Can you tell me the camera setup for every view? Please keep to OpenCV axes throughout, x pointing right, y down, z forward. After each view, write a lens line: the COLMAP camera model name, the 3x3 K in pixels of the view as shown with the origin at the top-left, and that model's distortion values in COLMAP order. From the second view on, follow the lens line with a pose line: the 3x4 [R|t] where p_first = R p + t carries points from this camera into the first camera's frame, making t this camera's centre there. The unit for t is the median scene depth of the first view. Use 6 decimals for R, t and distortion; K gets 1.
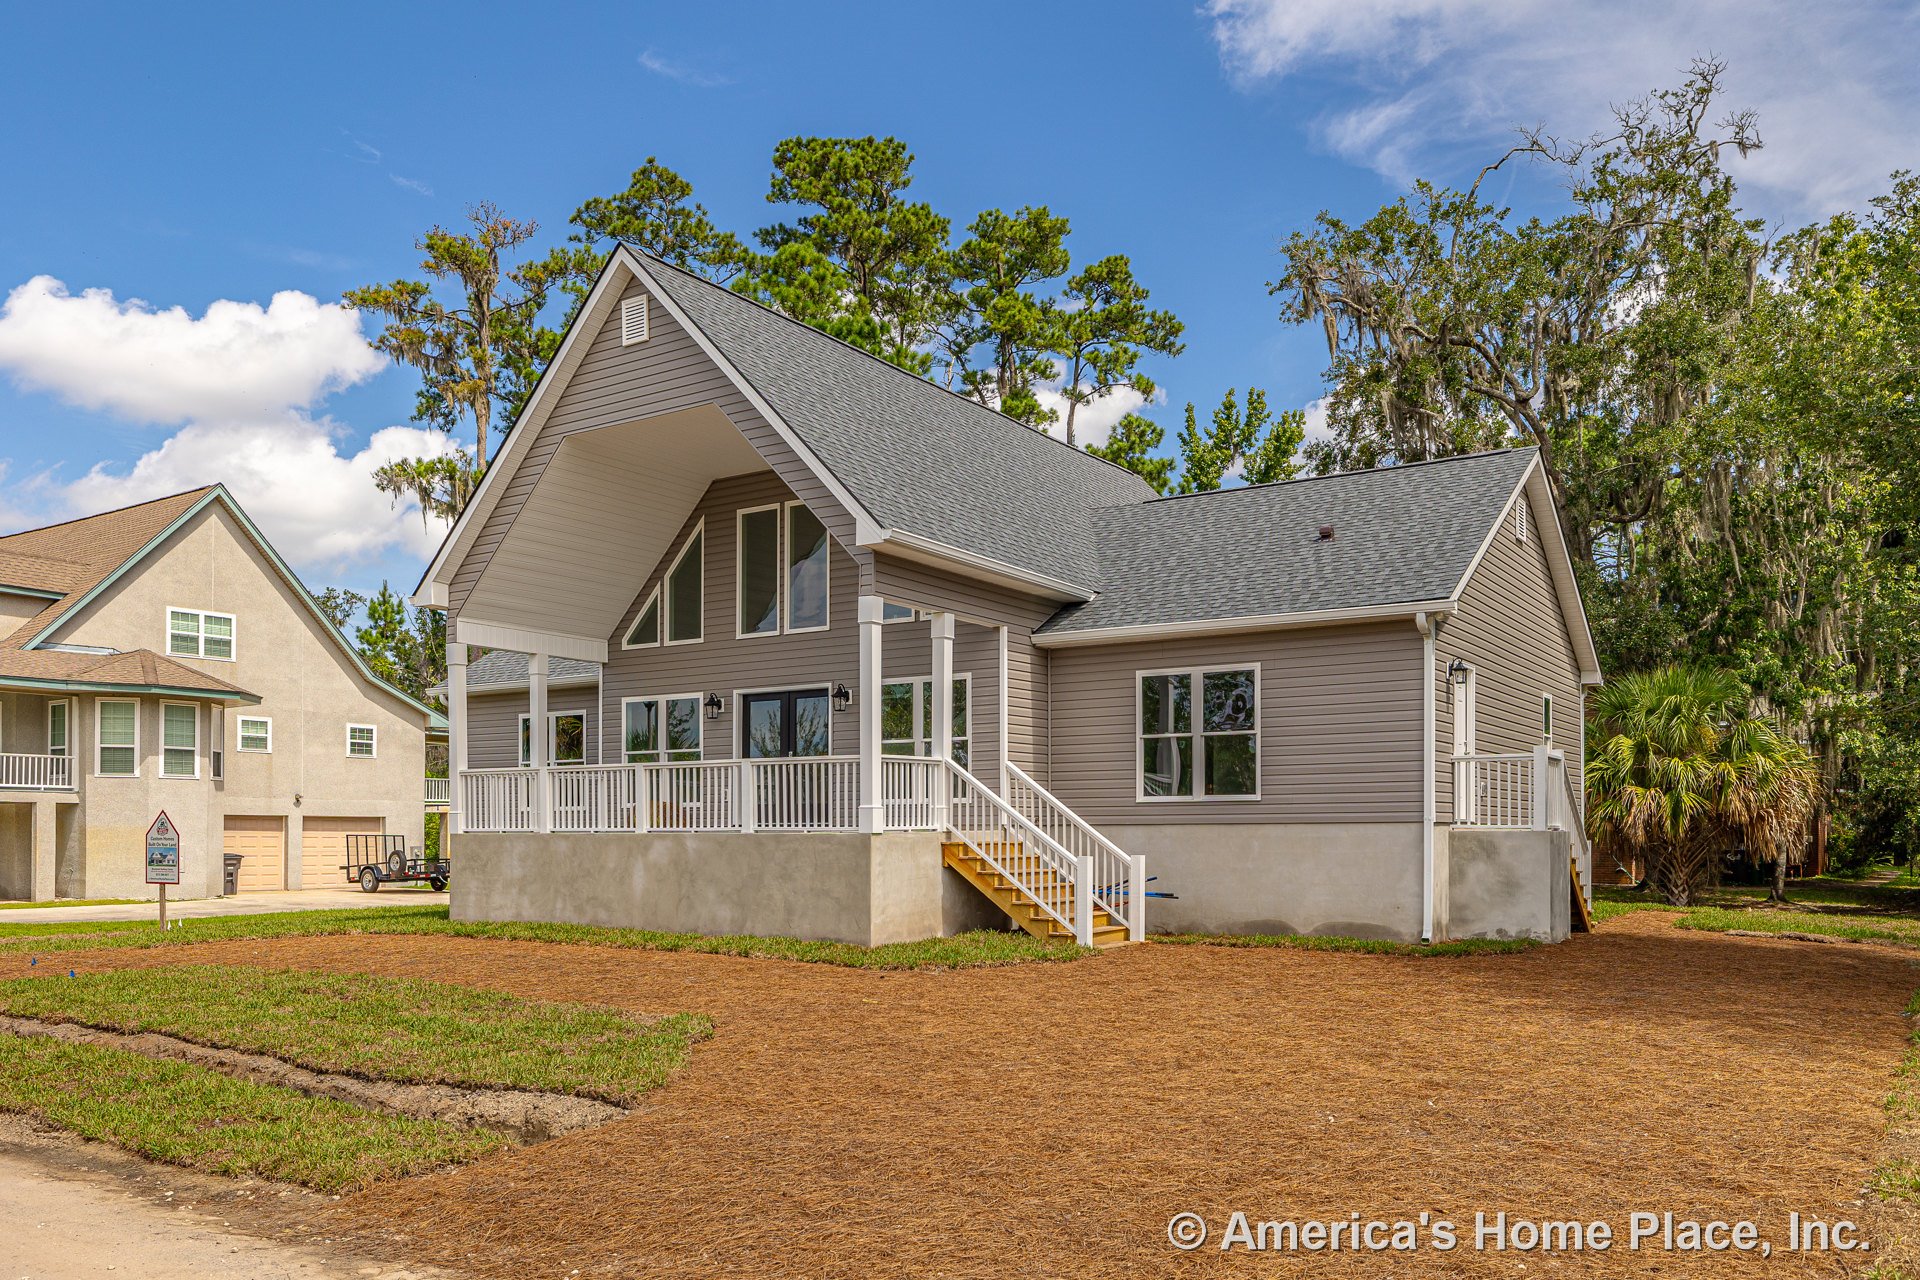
lens RADIAL K [[1454.7, 0, 957.9], [0, 1454.7, 838.7], [0, 0, 1]] dist [-0.002088, -0.003151]
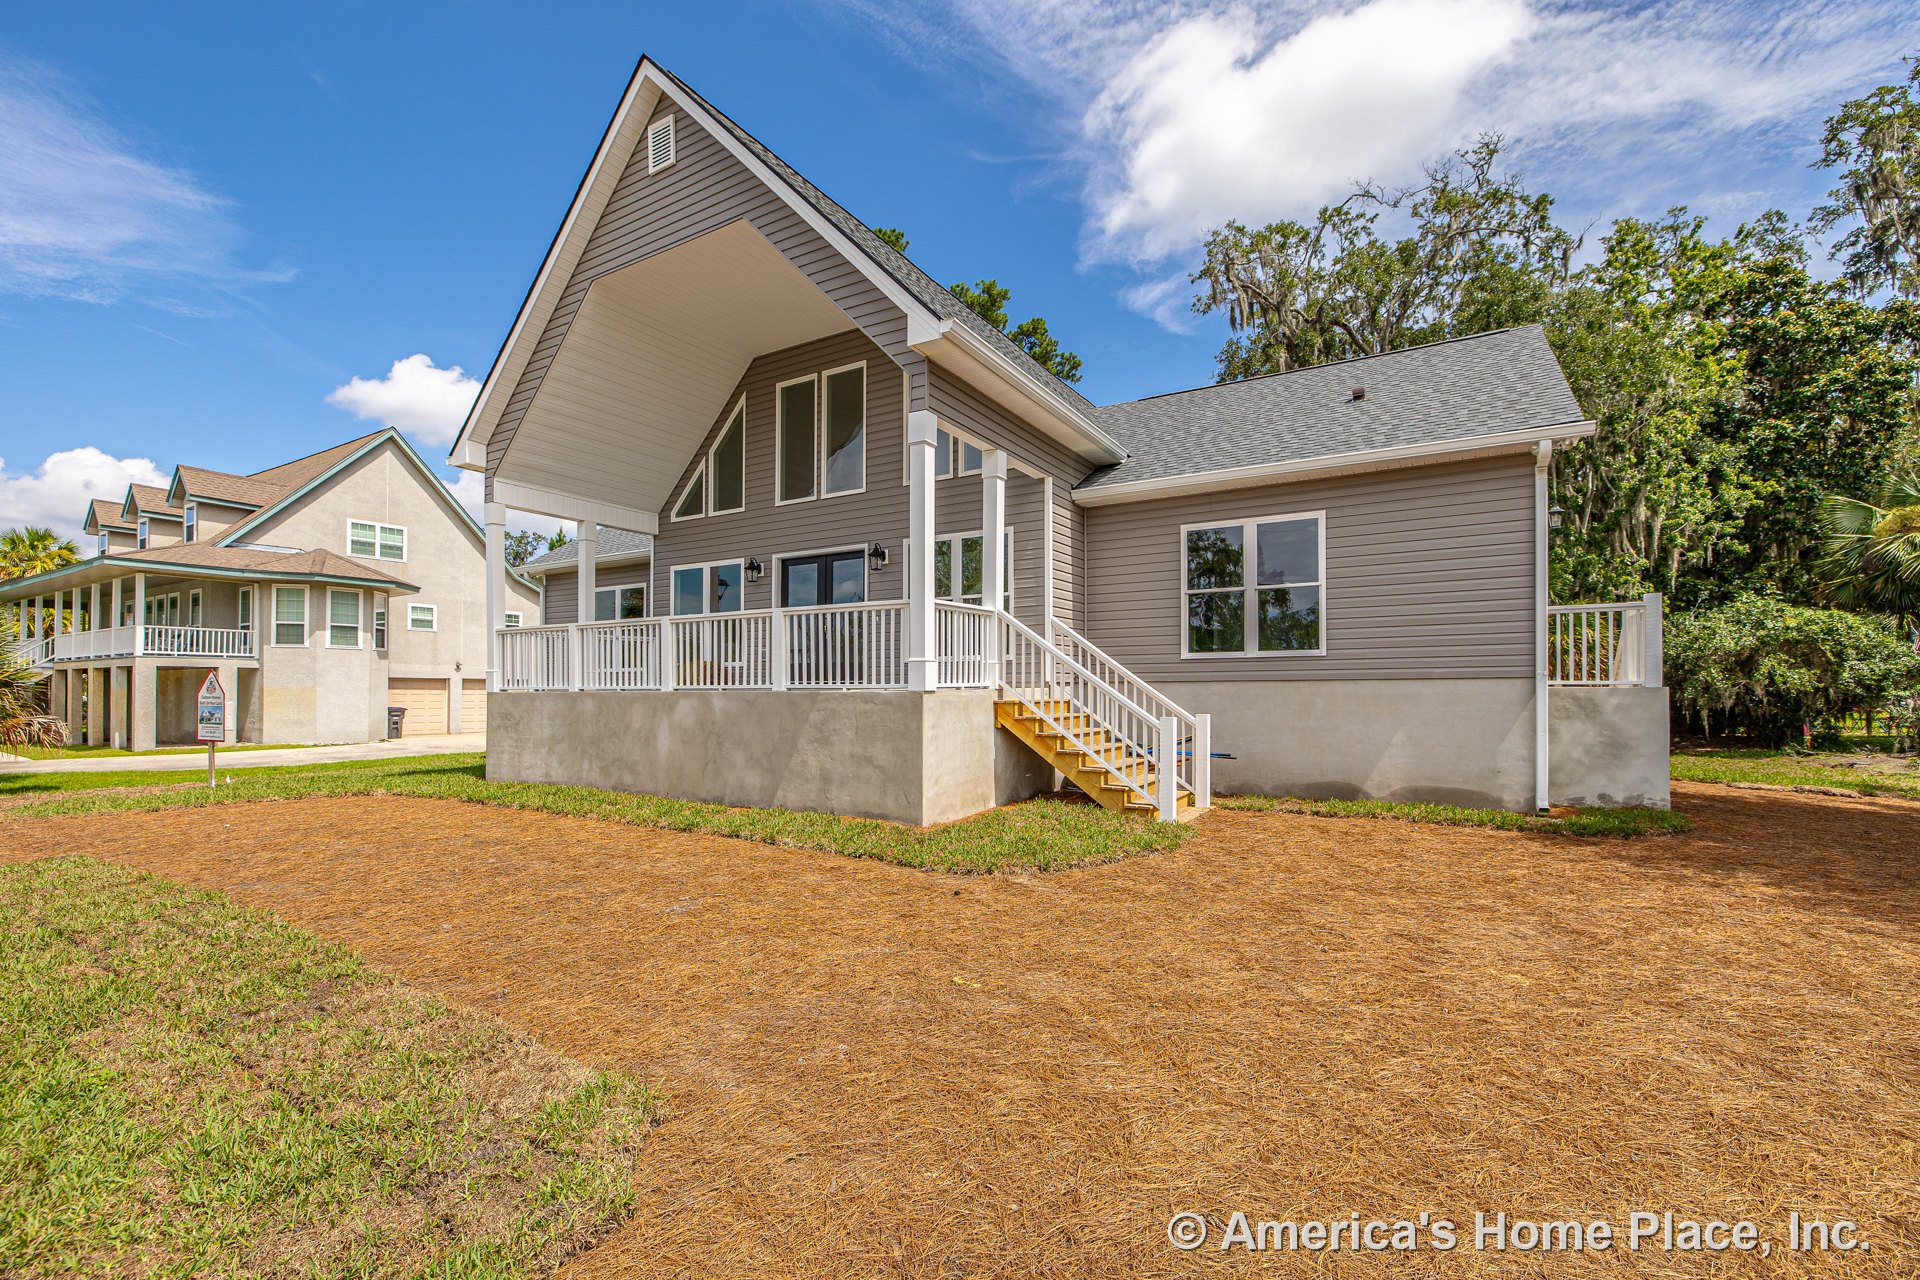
lens RADIAL K [[825.9, 0, 957.2], [0, 825.9, 683.4], [0, 0, 1]] dist [-0.000947, -0.000312]
pose [[0.999088, -0.001031, 0.042677, -0.050433], [0.001570, 0.999919, -0.012599, -0.001767], [-0.042661, 0.012654, 0.999009, 0.432325]]
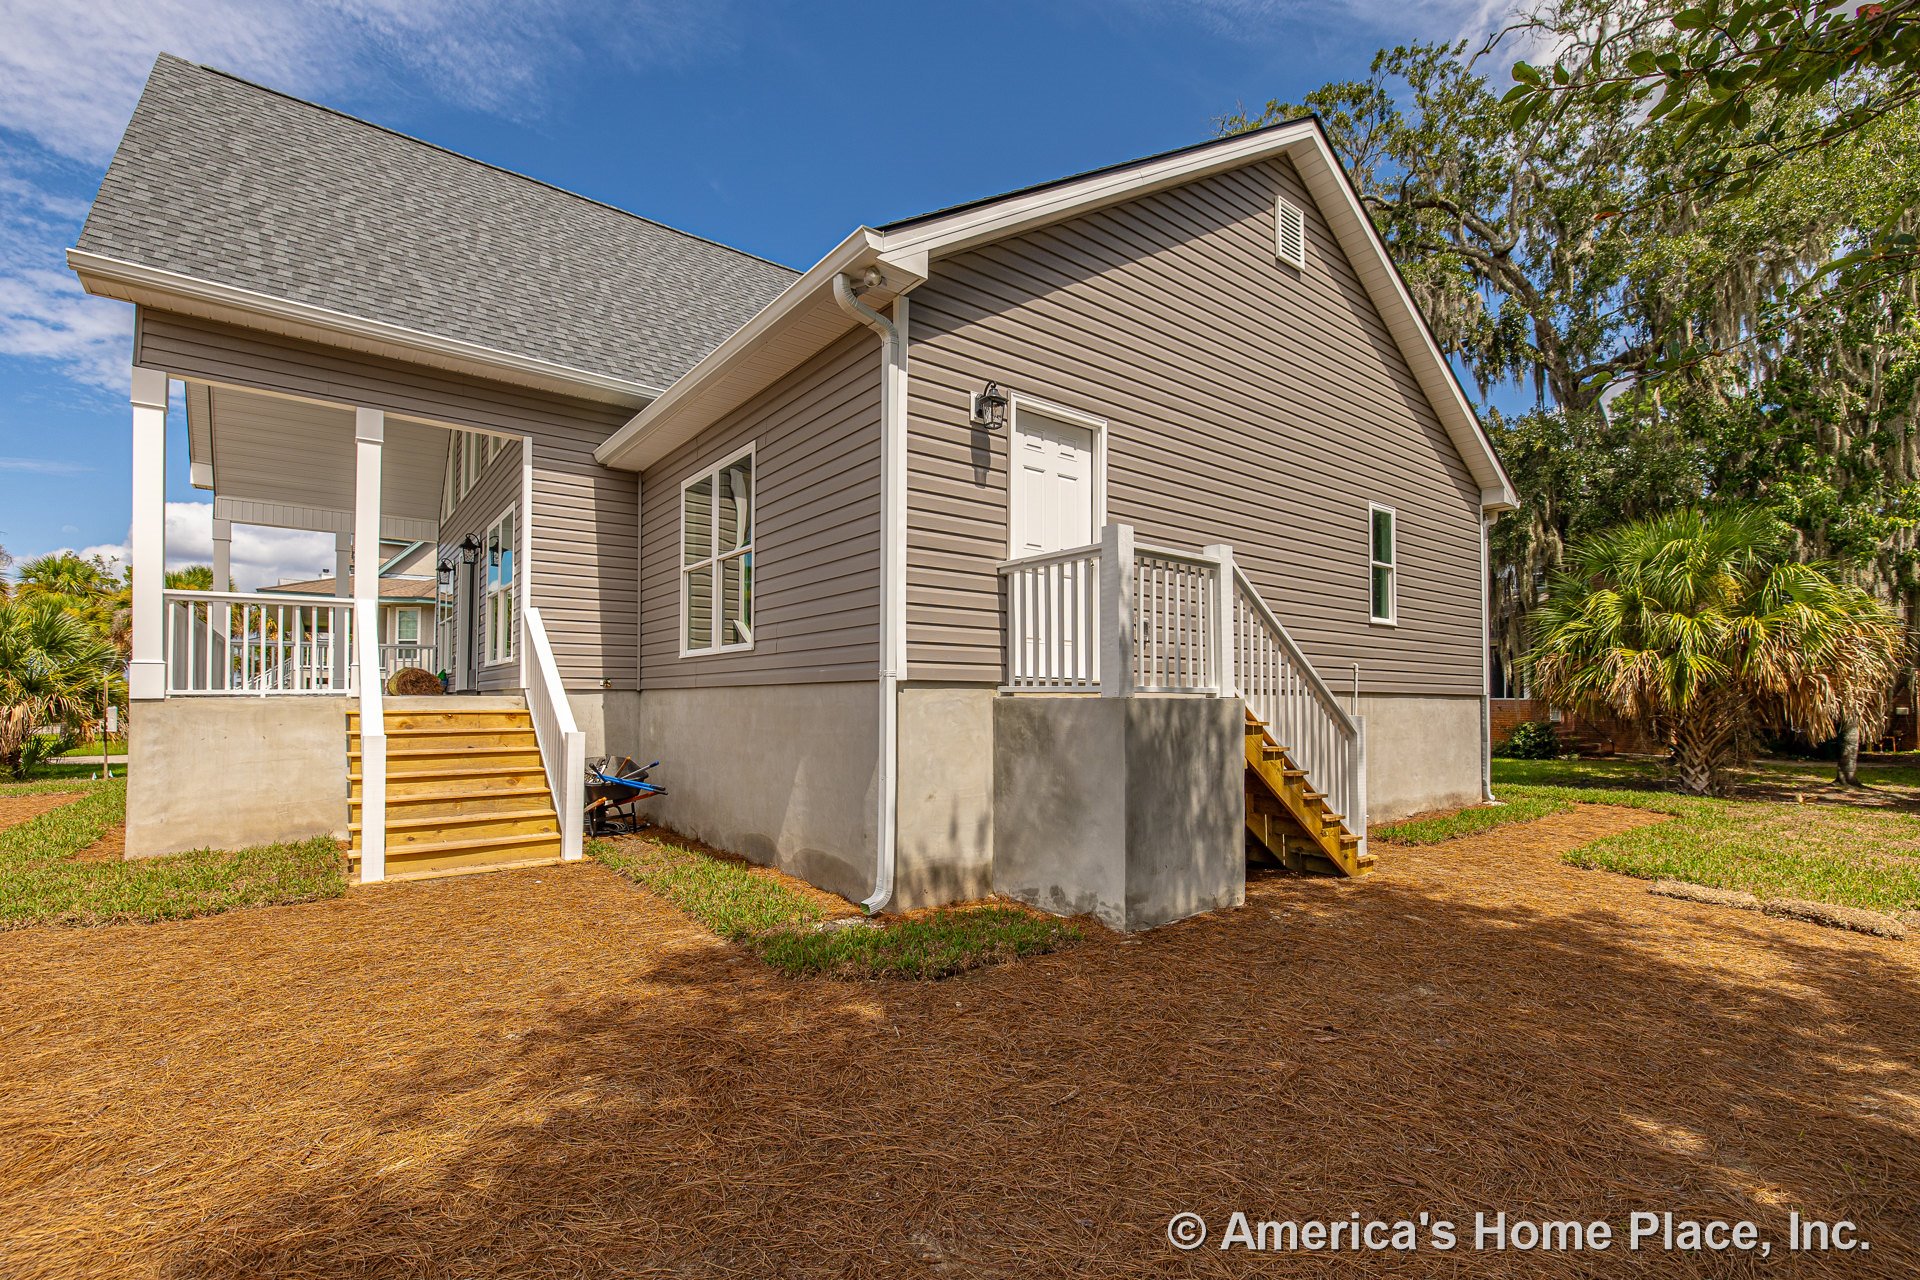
lens RADIAL K [[842.9, 0, 970.8], [0, 842.9, 682.0], [0, 0, 1]] dist [-0.001467, -0.000130]
pose [[0.949696, -0.002955, -0.313159, 0.383056], [-0.005346, 0.999657, -0.025645, -0.002778], [0.313128, 0.026029, 0.949354, 0.614565]]
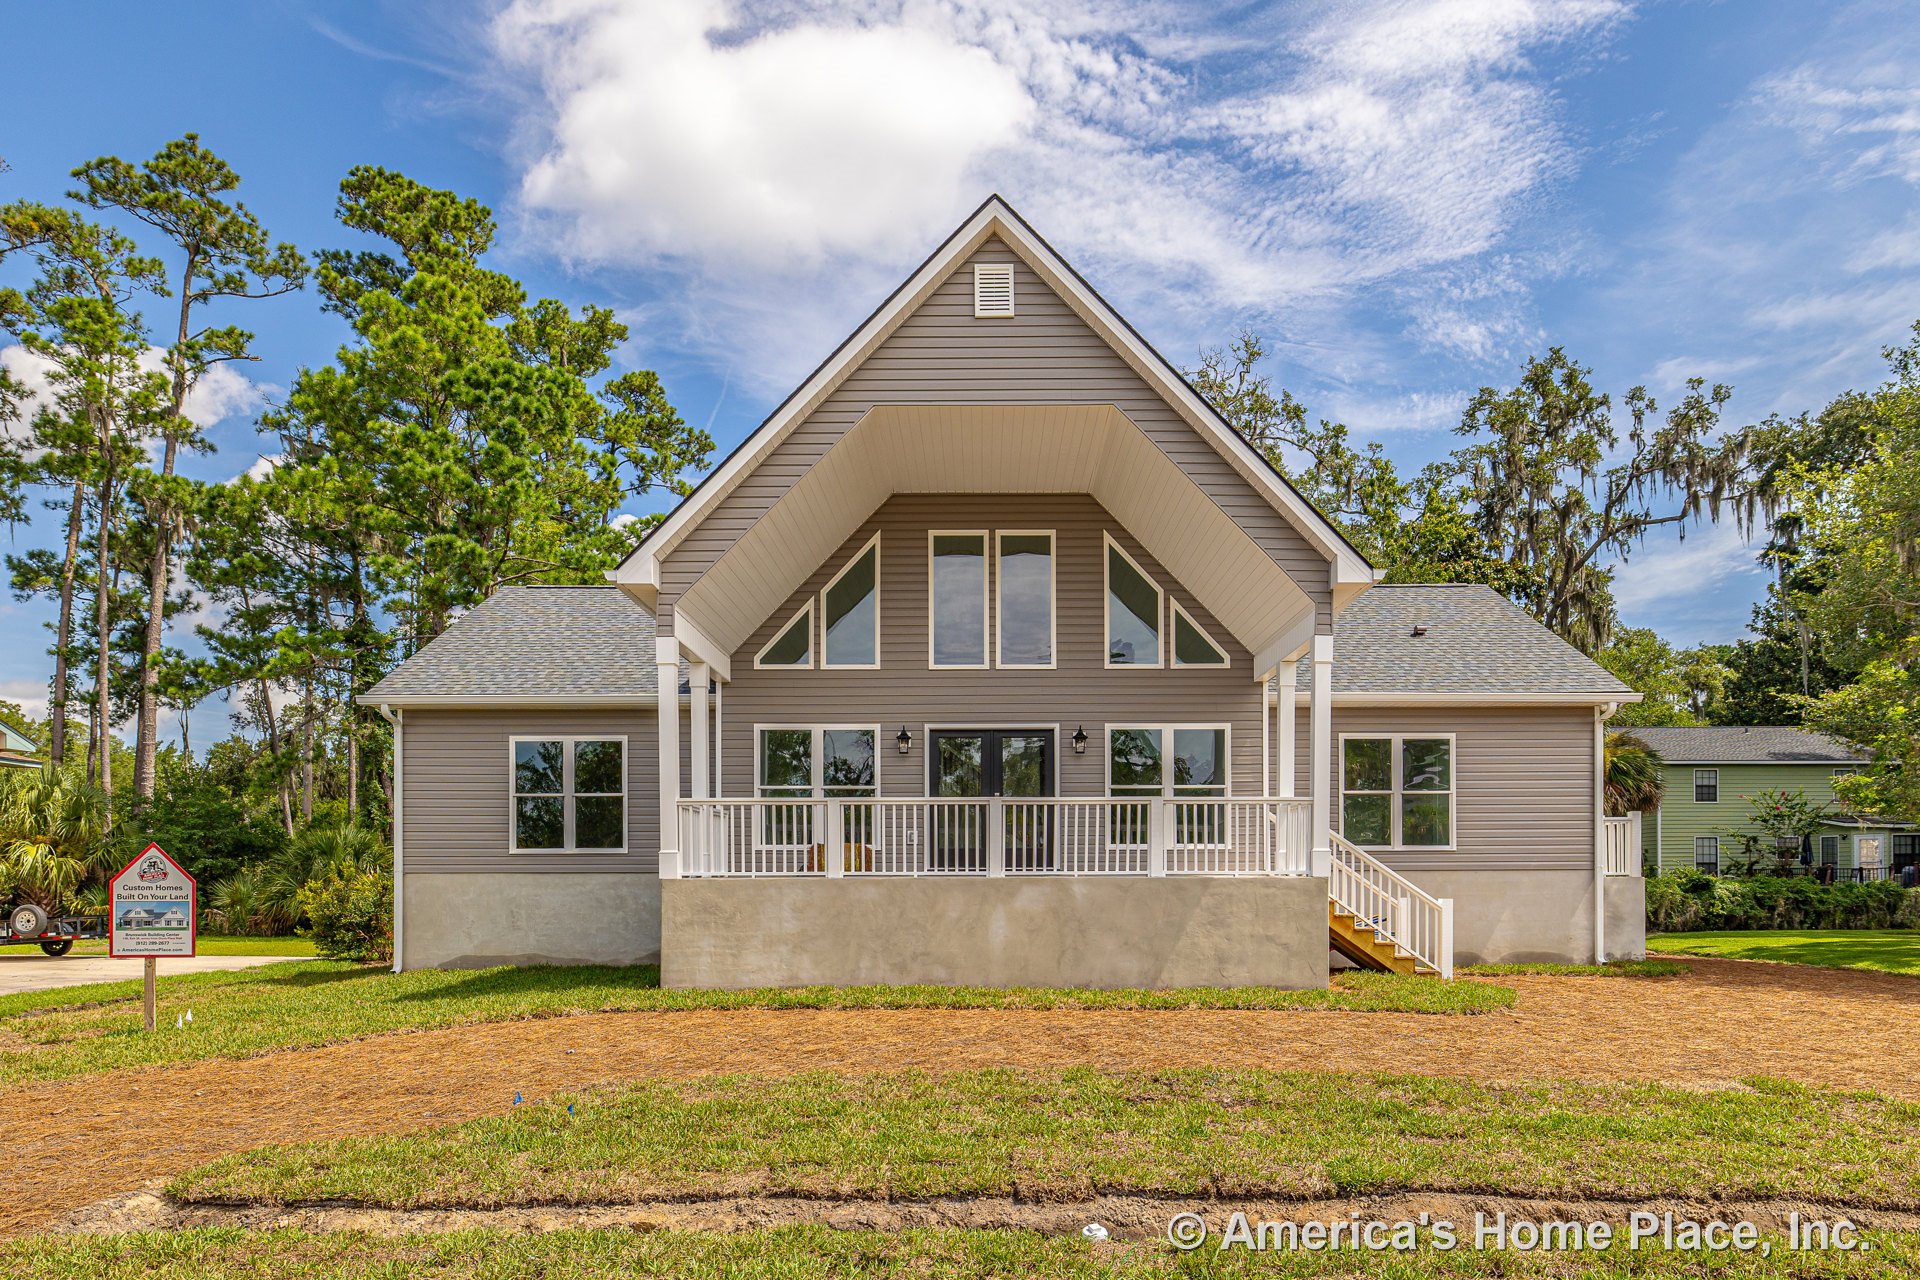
lens RADIAL K [[1156.8, 0, 985.9], [0, 1156.8, 874.3], [0, 0, 1]] dist [-0.003572, -0.000285]
pose [[0.827903, 0.004179, 0.560856, -0.576221], [0.004656, 0.999887, -0.014324, 0.004056], [-0.560853, 0.014470, 0.827789, 0.402396]]
